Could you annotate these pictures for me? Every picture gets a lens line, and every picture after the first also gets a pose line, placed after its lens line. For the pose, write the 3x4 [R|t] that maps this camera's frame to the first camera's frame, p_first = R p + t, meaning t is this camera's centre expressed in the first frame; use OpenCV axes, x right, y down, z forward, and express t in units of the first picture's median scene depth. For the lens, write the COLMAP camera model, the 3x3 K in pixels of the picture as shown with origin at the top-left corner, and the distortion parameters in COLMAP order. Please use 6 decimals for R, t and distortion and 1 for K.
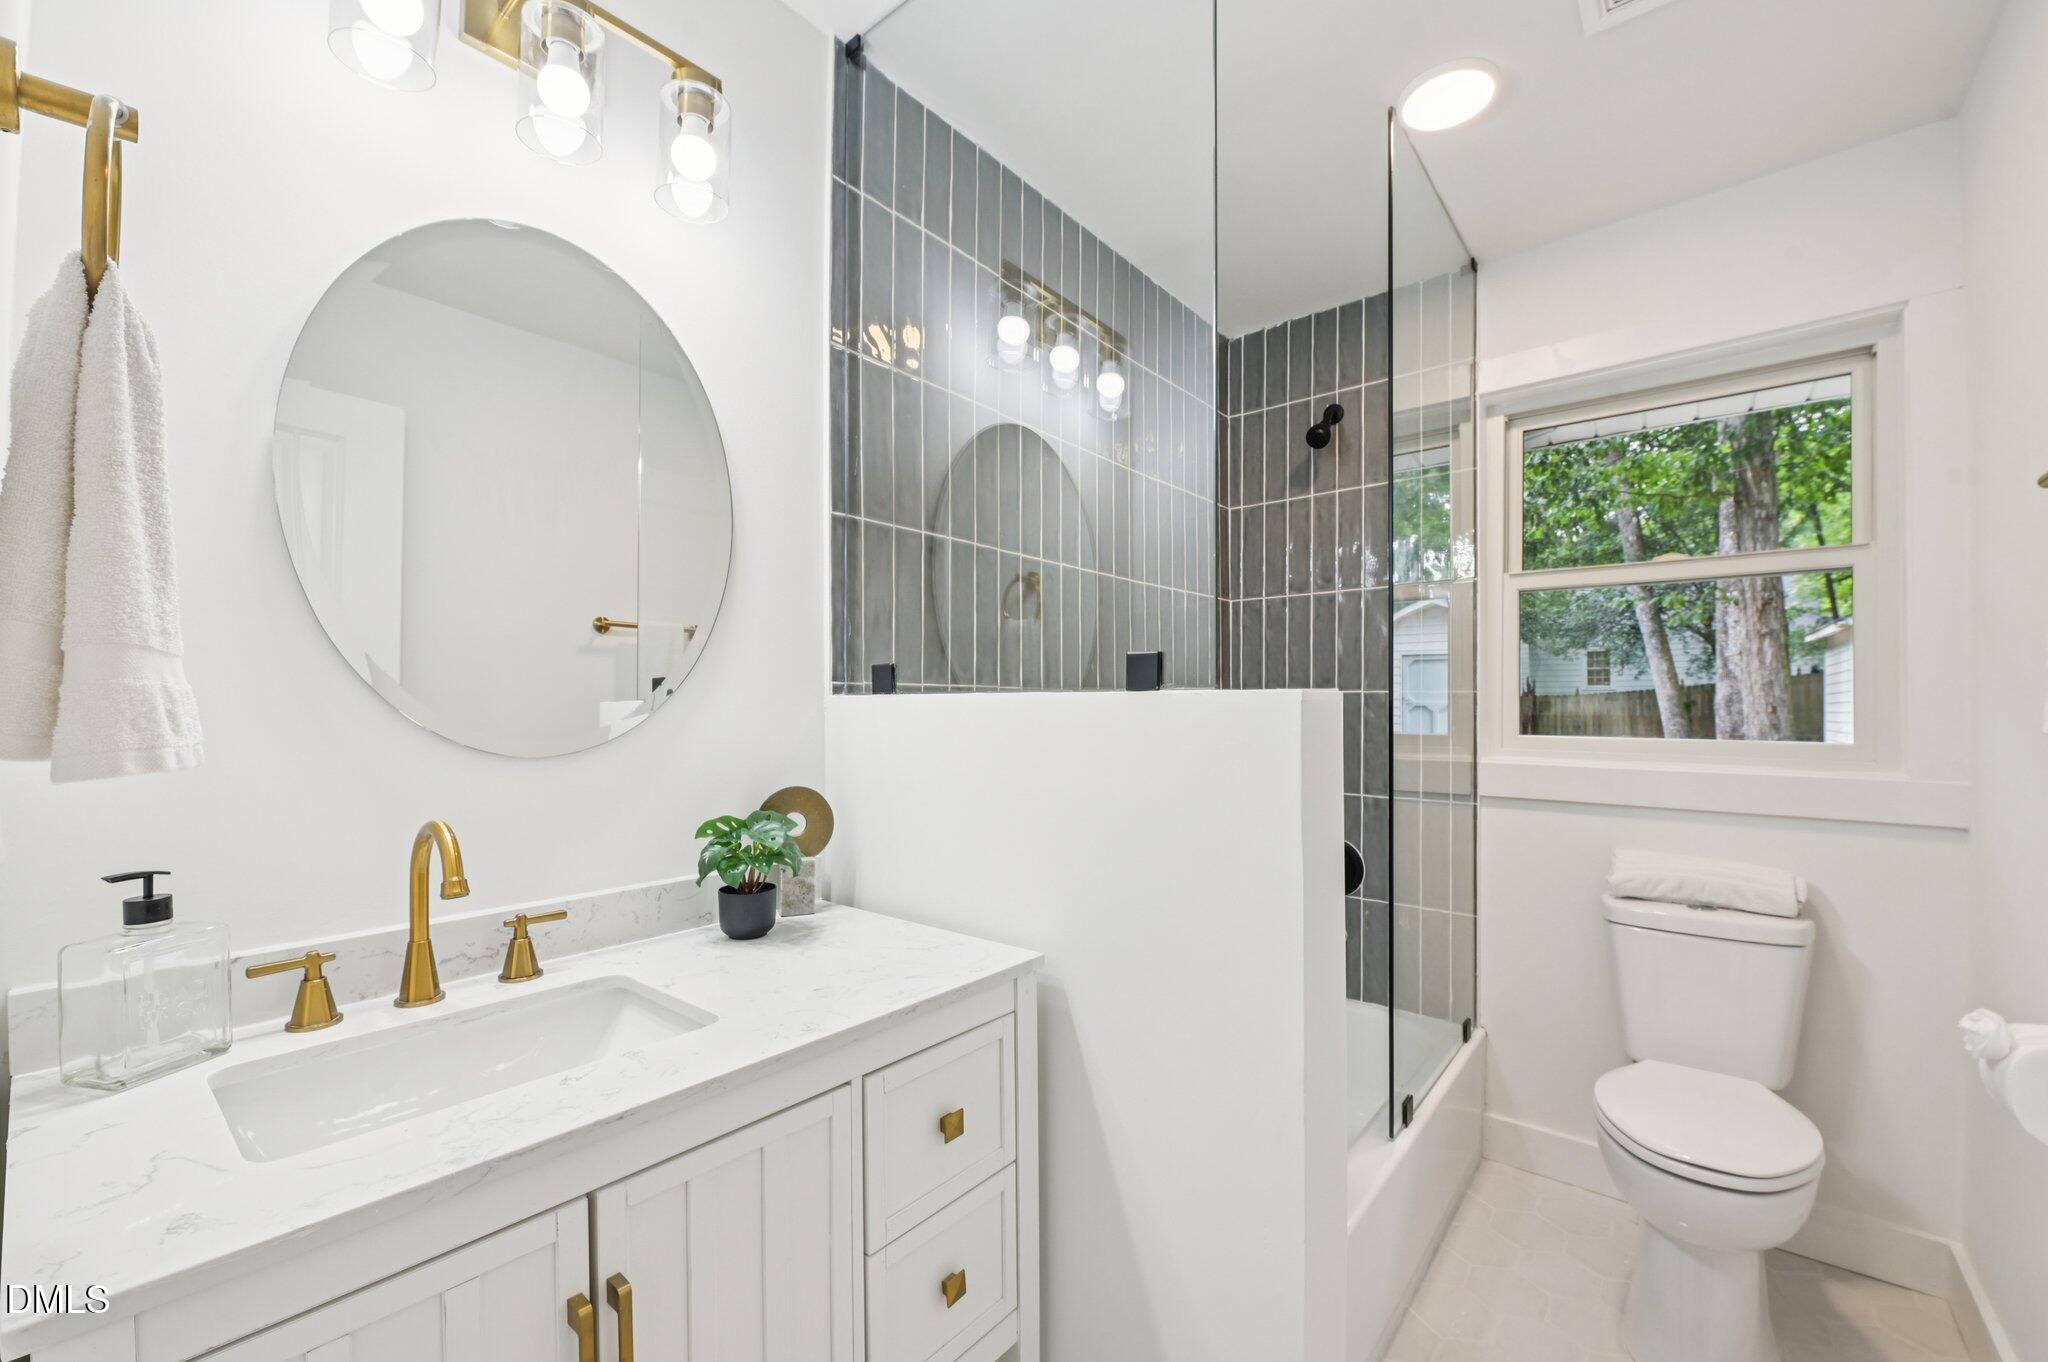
lens RADIAL K [[823.3, 0, 1049.5], [0, 823.3, 704.8], [0, 0, 1]] dist [-0.015111, -0.000081]
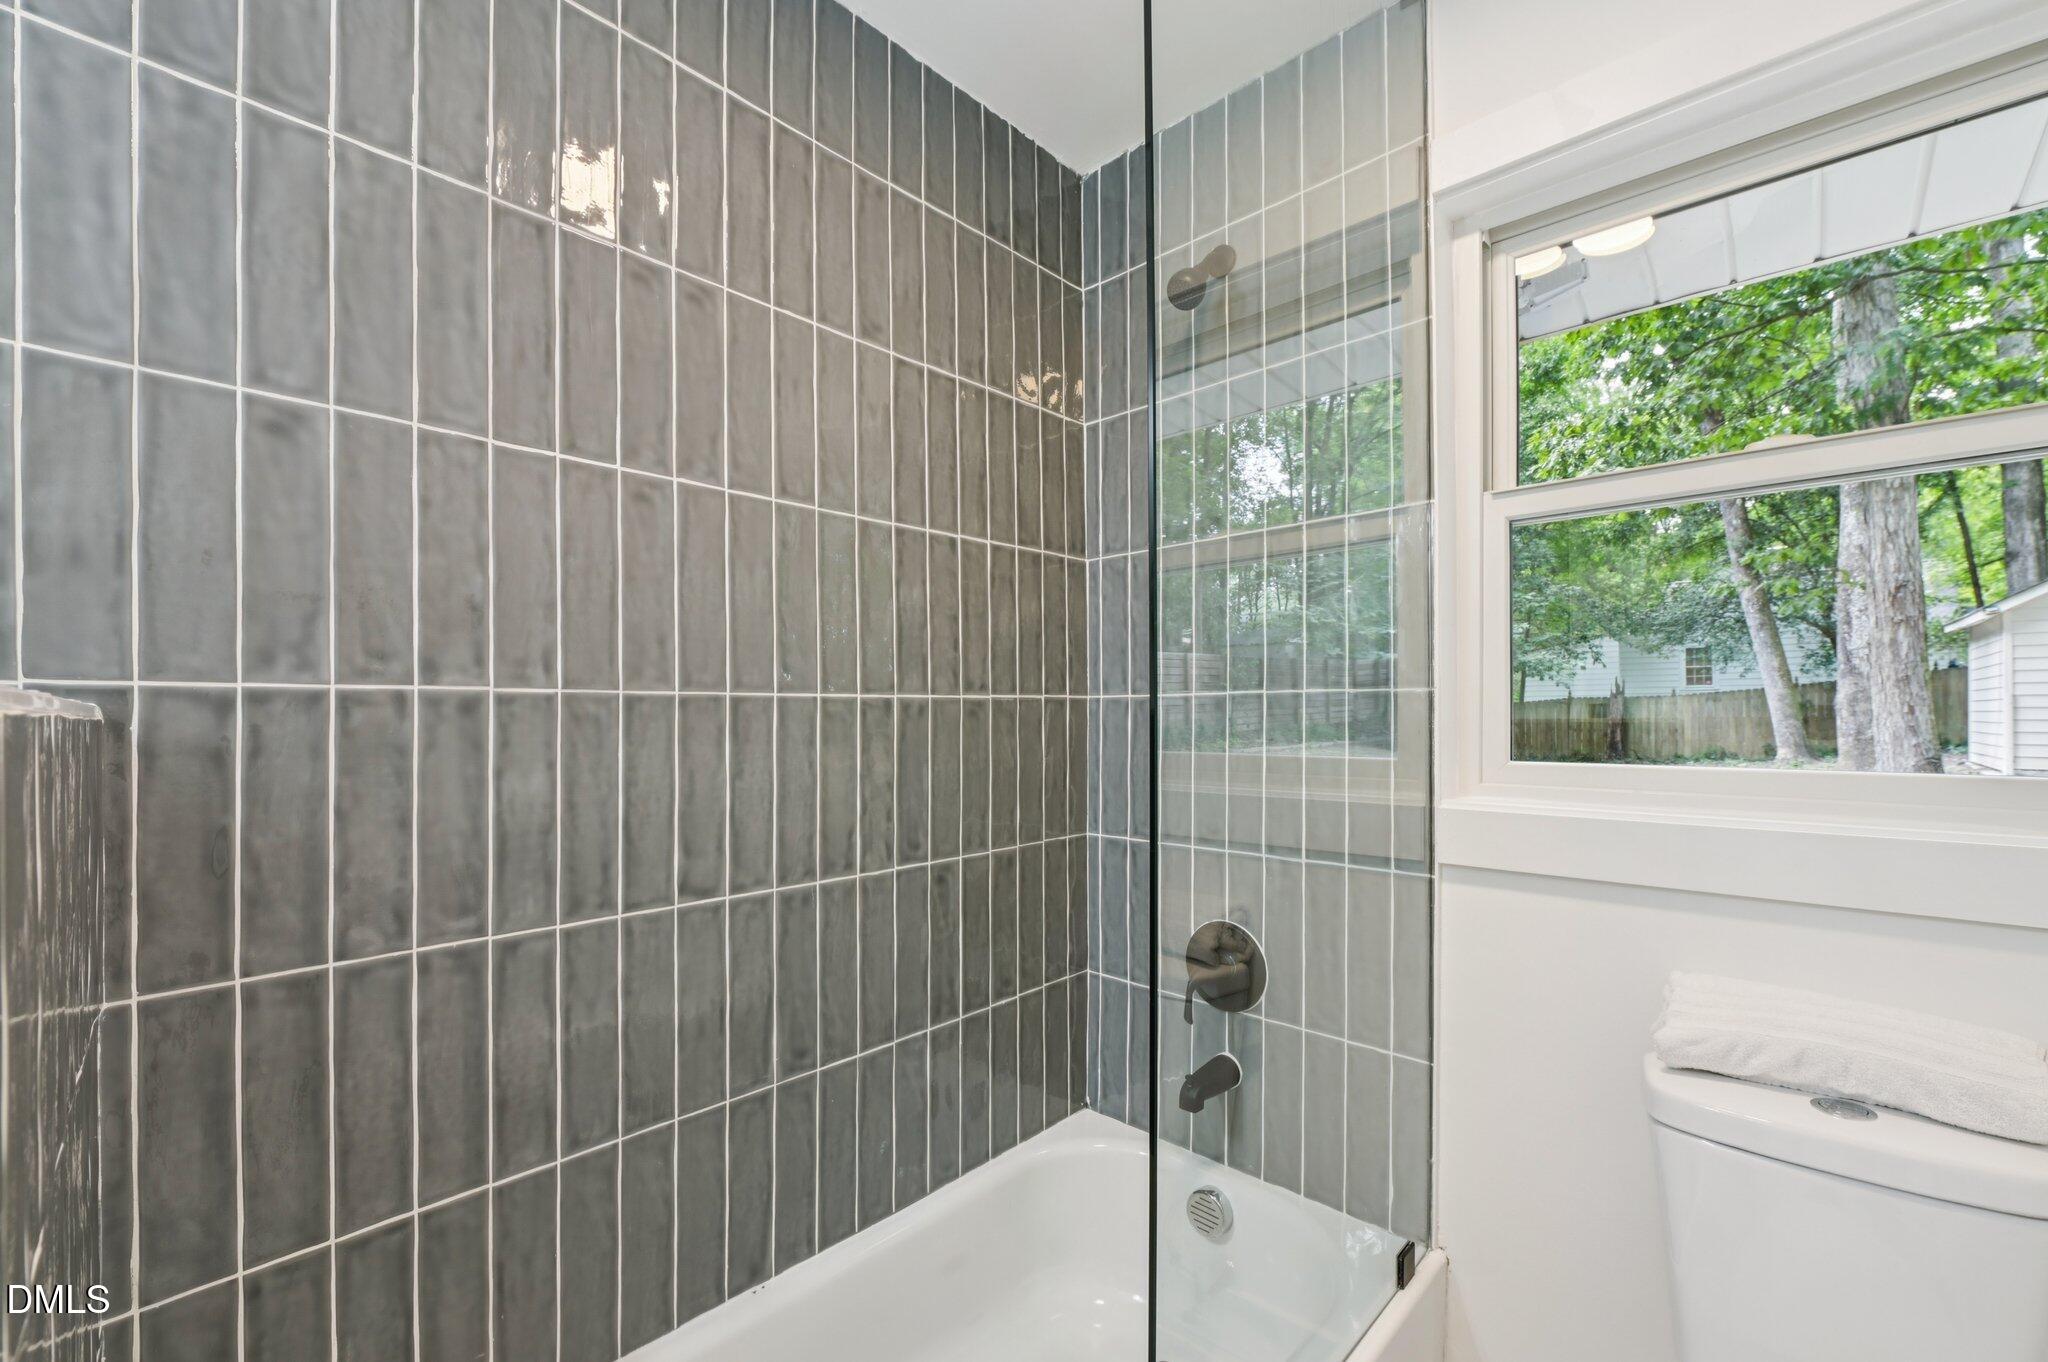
lens RADIAL K [[831.4, 0, 1061.1], [0, 831.4, 709.3], [0, 0, 1]] dist [-0.001319, -0.000177]
pose [[0.997828, -0.009178, -0.065231, 0.103495], [0.009021, 0.999956, -0.002715, -0.000648], [0.065253, 0.002121, 0.997866, 0.133696]]
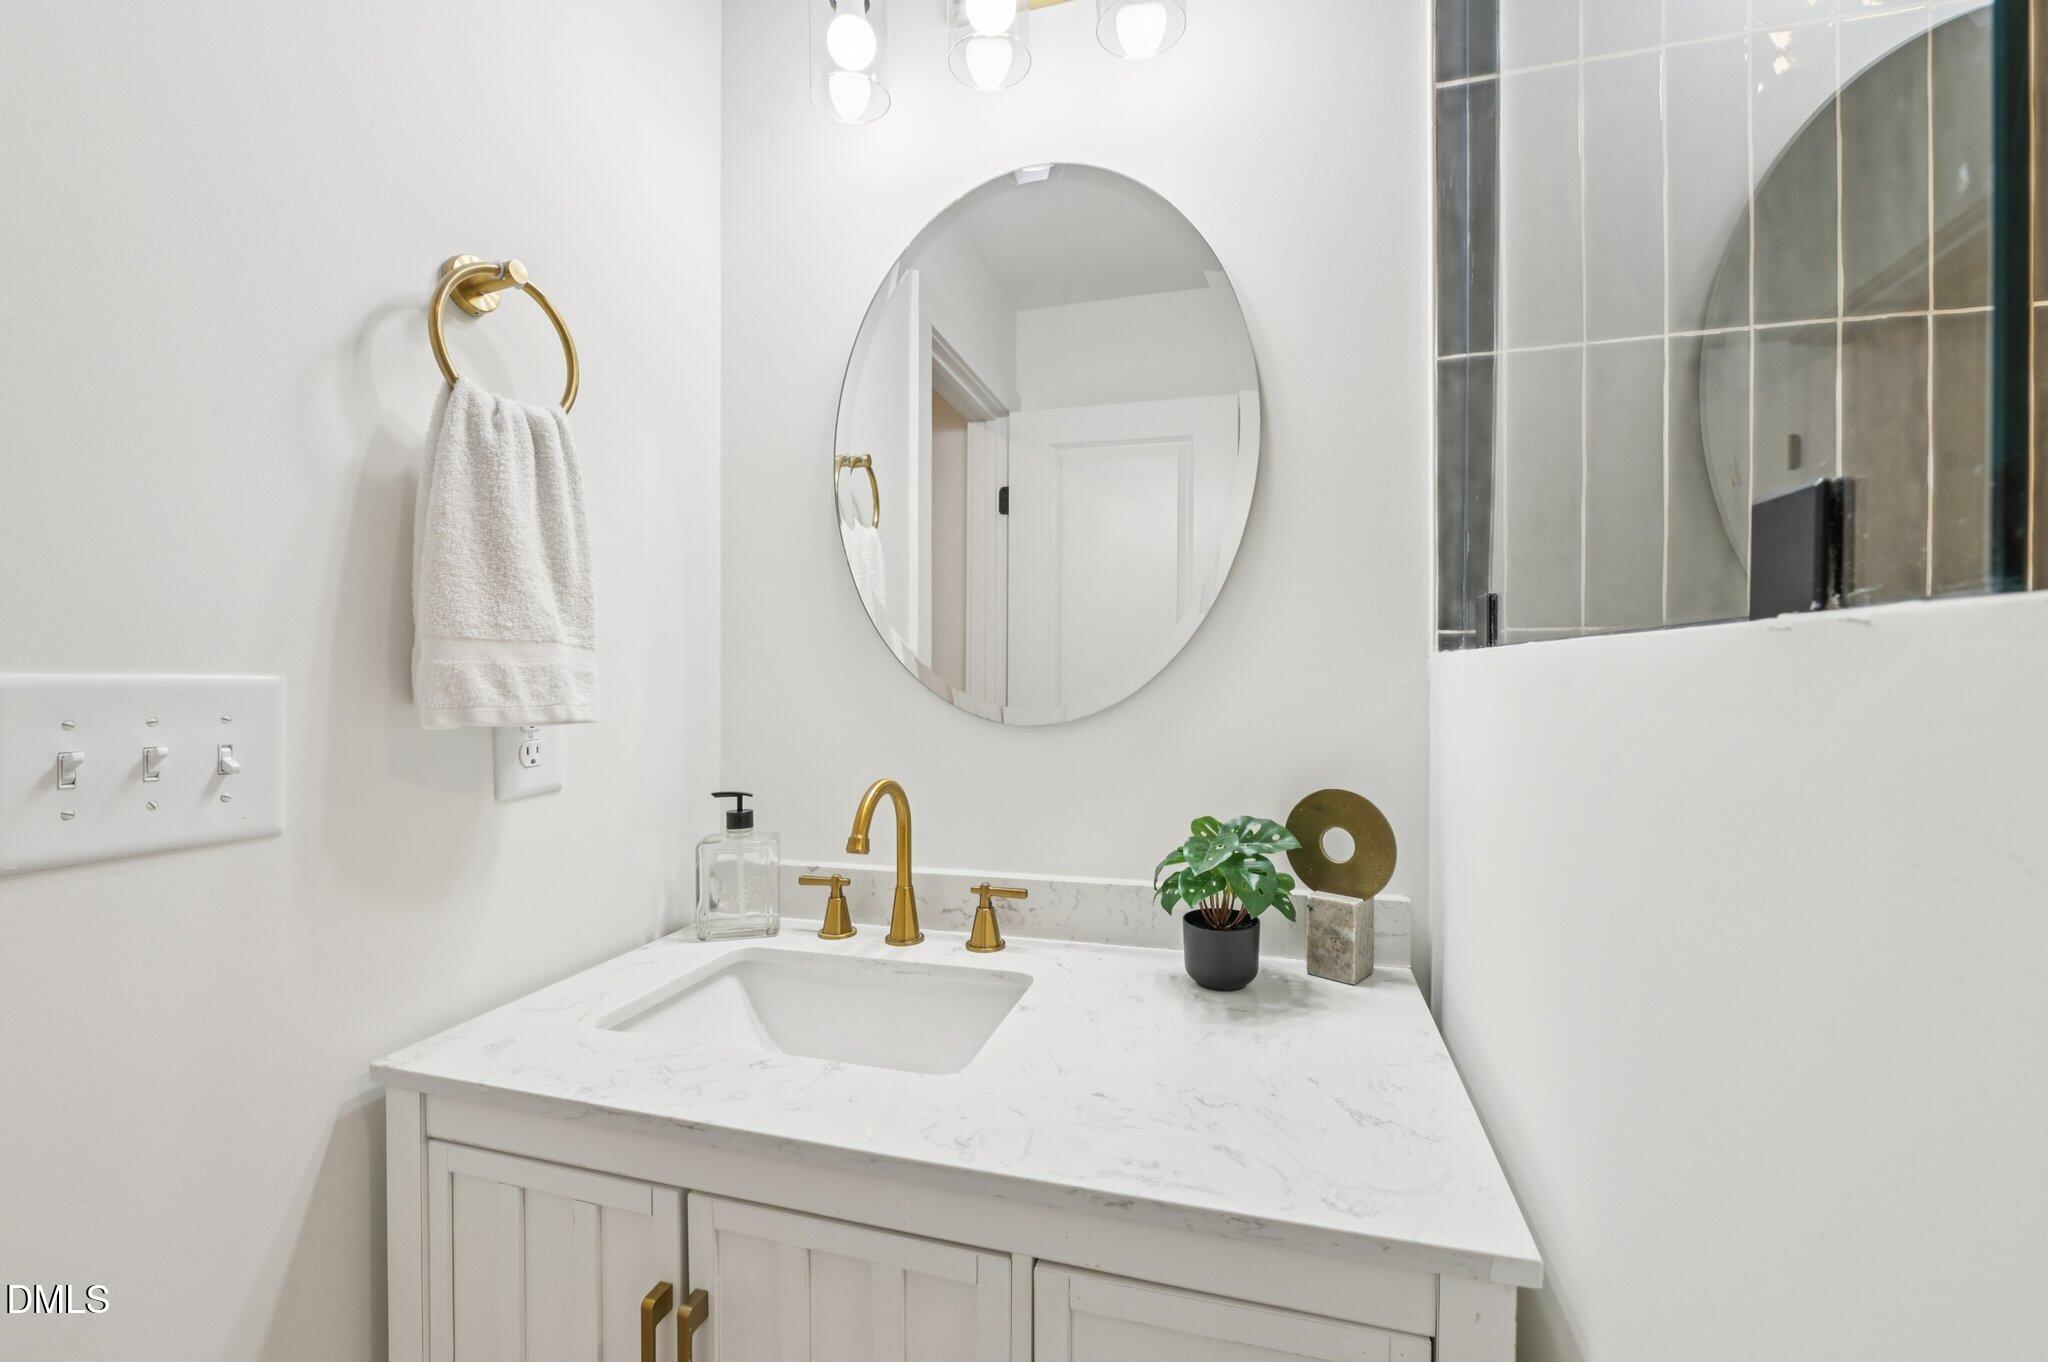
lens RADIAL K [[856.5, 0, 1021.7], [0, 856.5, 692.1], [0, 0, 1]] dist [-0.014305, -0.000310]
pose [[0.371733, 0.022076, -0.928077, 0.052089], [0.010292, 0.999558, 0.027899, -0.000475], [0.928283, -0.019923, 0.371341, 0.106879]]
